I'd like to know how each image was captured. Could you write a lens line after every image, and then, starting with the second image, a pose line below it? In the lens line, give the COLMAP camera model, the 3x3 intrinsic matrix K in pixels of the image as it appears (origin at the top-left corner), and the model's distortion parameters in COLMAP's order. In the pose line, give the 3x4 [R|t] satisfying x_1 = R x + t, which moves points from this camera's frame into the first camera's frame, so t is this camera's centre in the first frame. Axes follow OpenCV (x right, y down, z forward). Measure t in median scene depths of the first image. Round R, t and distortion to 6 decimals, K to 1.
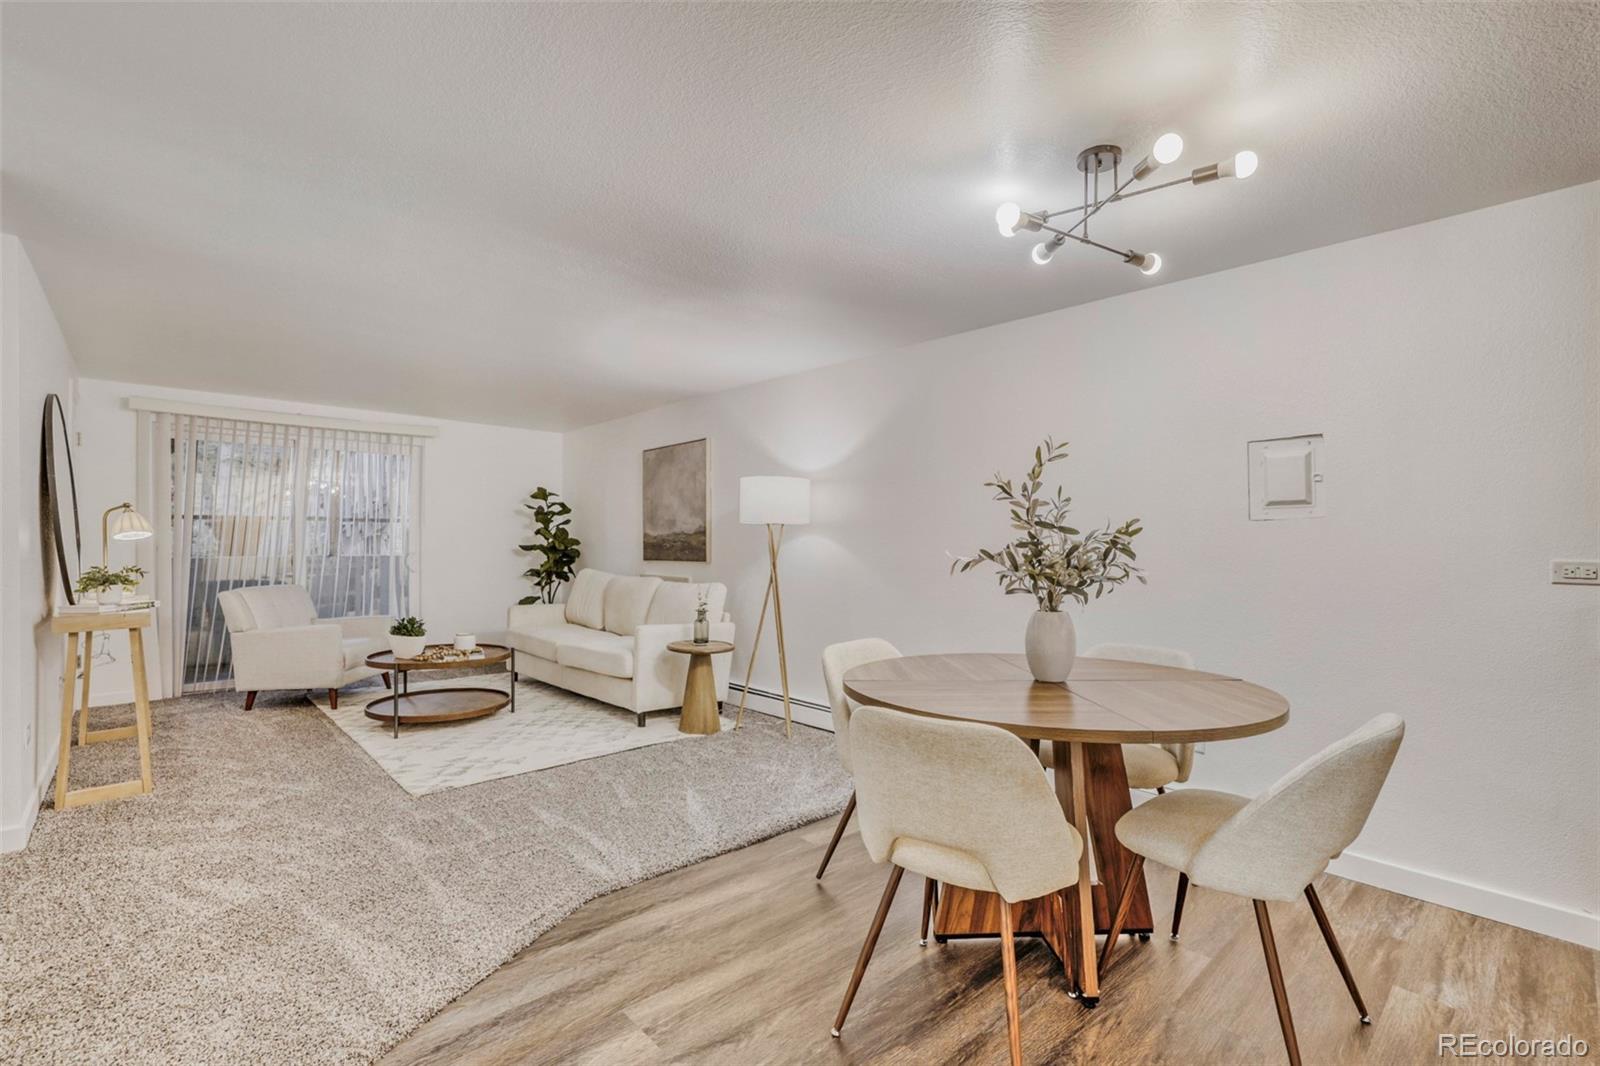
lens RADIAL K [[734.1, 0, 790.1], [0, 734.1, 544.2], [0, 0, 1]] dist [-0.033891, 0.018126]
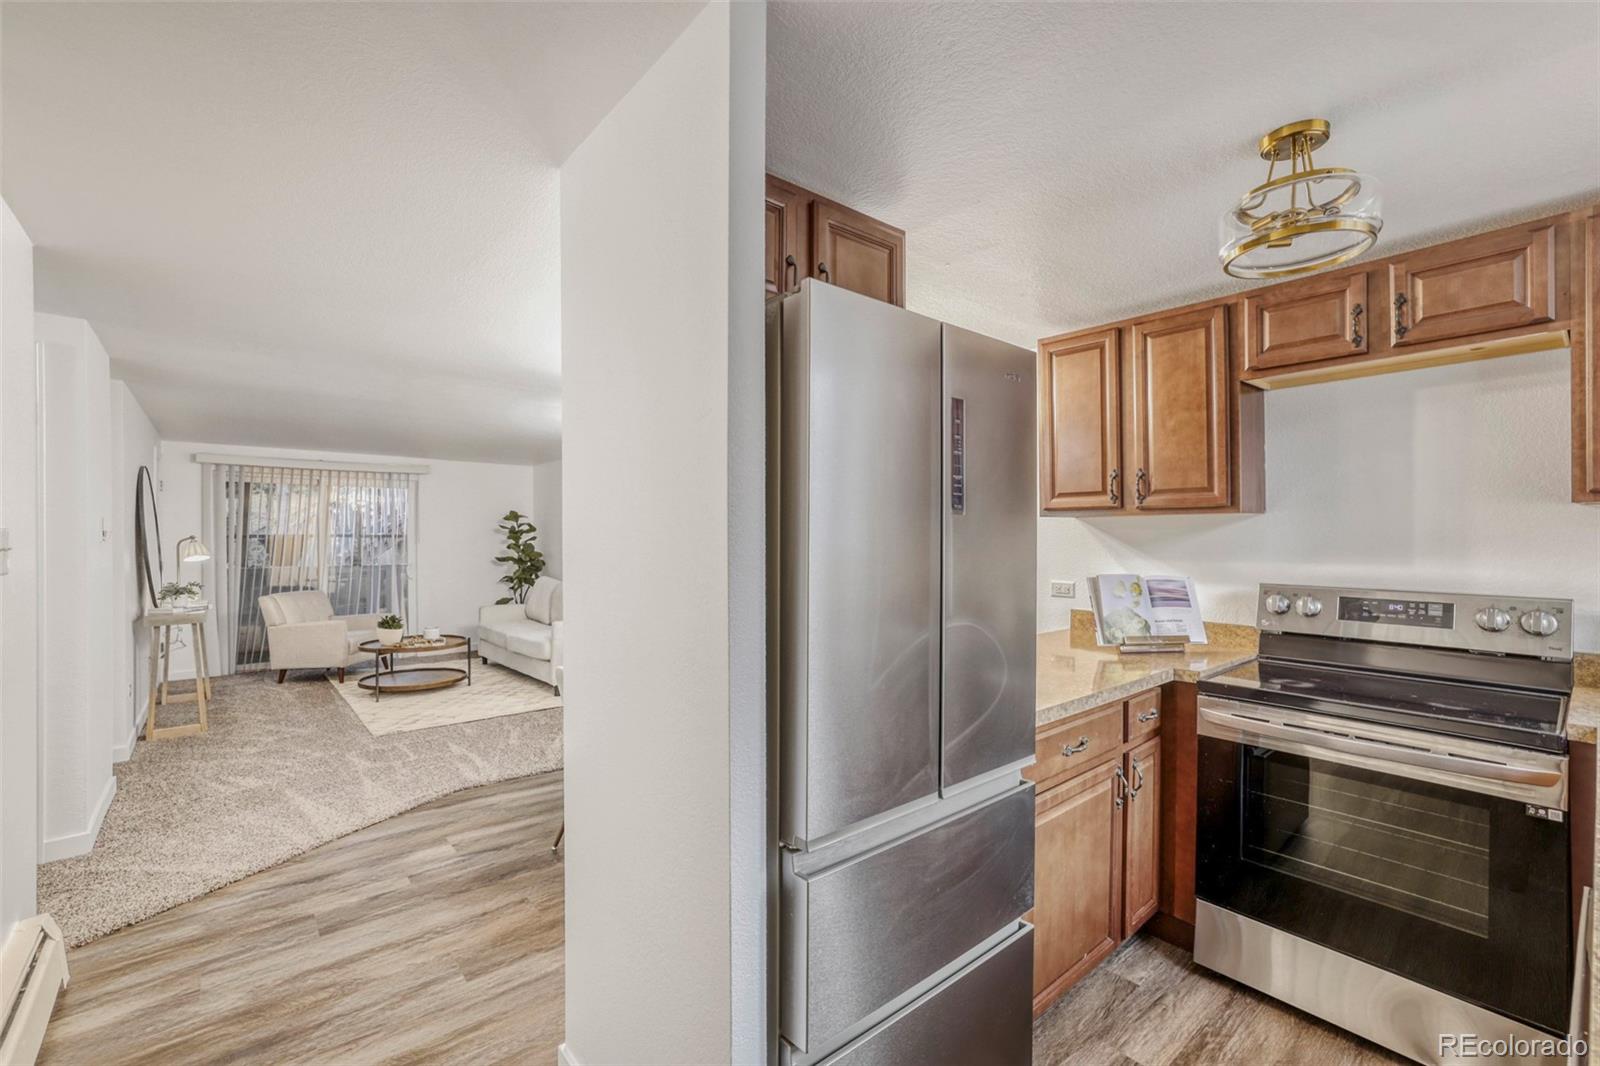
lens RADIAL K [[719.0, 0, 781.2], [0, 719.0, 542.2], [0, 0, 1]] dist [-0.021897, 0.017329]
pose [[0.997795, -0.006189, -0.066081, 0.282955], [0.006280, 0.999980, 0.001166, -0.032280], [0.066072, -0.001578, 0.997814, -0.278465]]
